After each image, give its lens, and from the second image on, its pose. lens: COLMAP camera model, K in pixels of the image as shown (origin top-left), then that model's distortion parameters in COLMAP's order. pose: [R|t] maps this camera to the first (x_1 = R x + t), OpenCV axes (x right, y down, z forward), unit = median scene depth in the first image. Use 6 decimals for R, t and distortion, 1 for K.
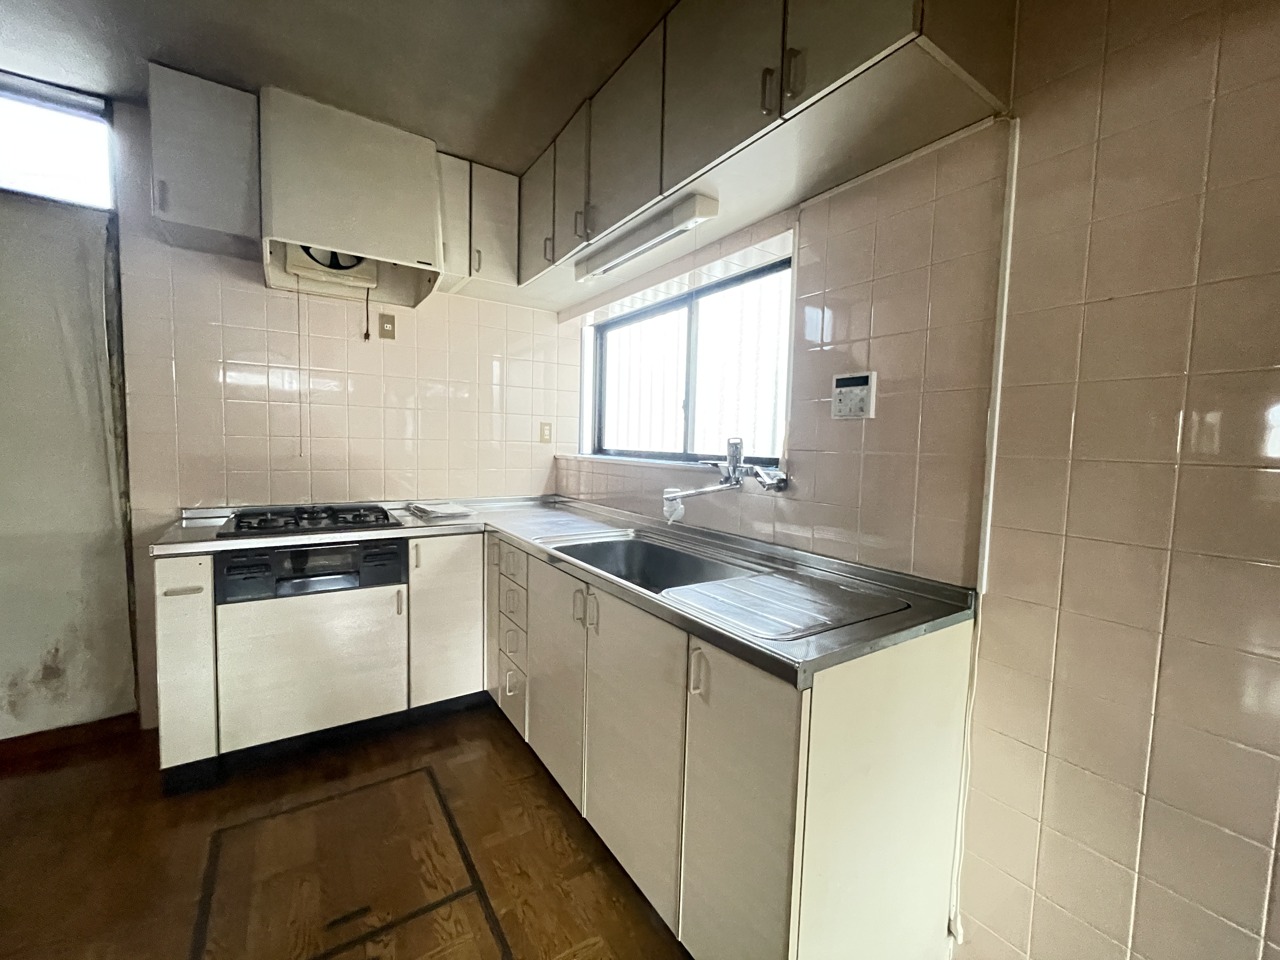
lens RADIAL K [[521.2, 0, 639.2], [0, 521.2, 478.6], [0, 0, 1]] dist [-0.001756, -0.000030]
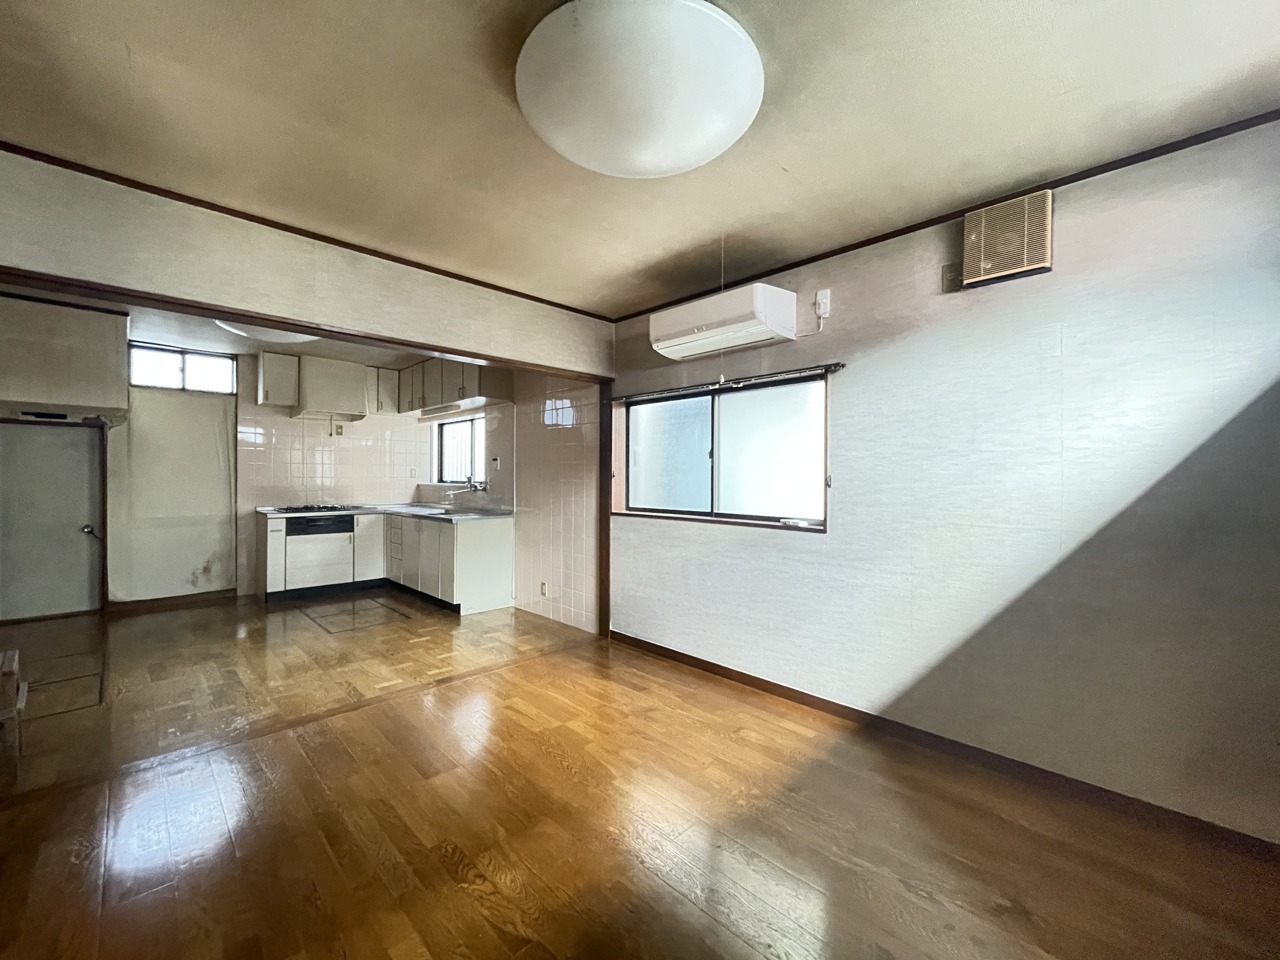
lens RADIAL K [[521.2, 0, 640.6], [0, 521.2, 477.9], [0, 0, 1]] dist [-0.001756, -0.000030]
pose [[0.980903, -0.020010, 0.193467, 0.482130], [0.032366, 0.997618, -0.060918, 0.136713], [-0.191787, 0.066016, 0.979214, -1.907450]]
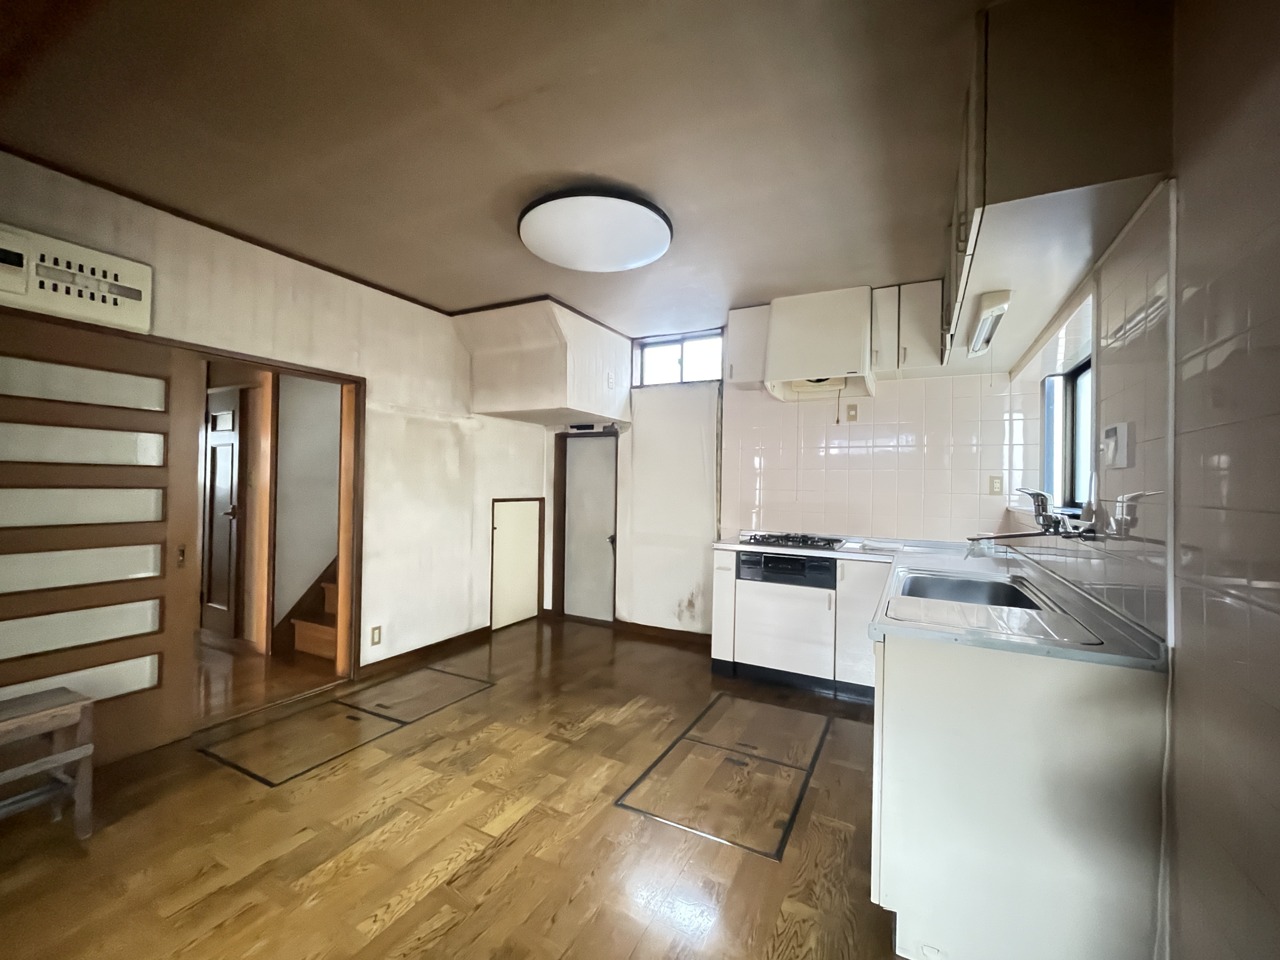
lens RADIAL K [[521.2, 0, 643.2], [0, 521.2, 479.5], [0, 0, 1]] dist [-0.001756, -0.000030]
pose [[0.479010, -0.023795, -0.877487, 0.593093], [-0.067185, 0.995707, -0.063676, 0.022295], [0.875234, 0.089456, 0.475355, -0.193515]]
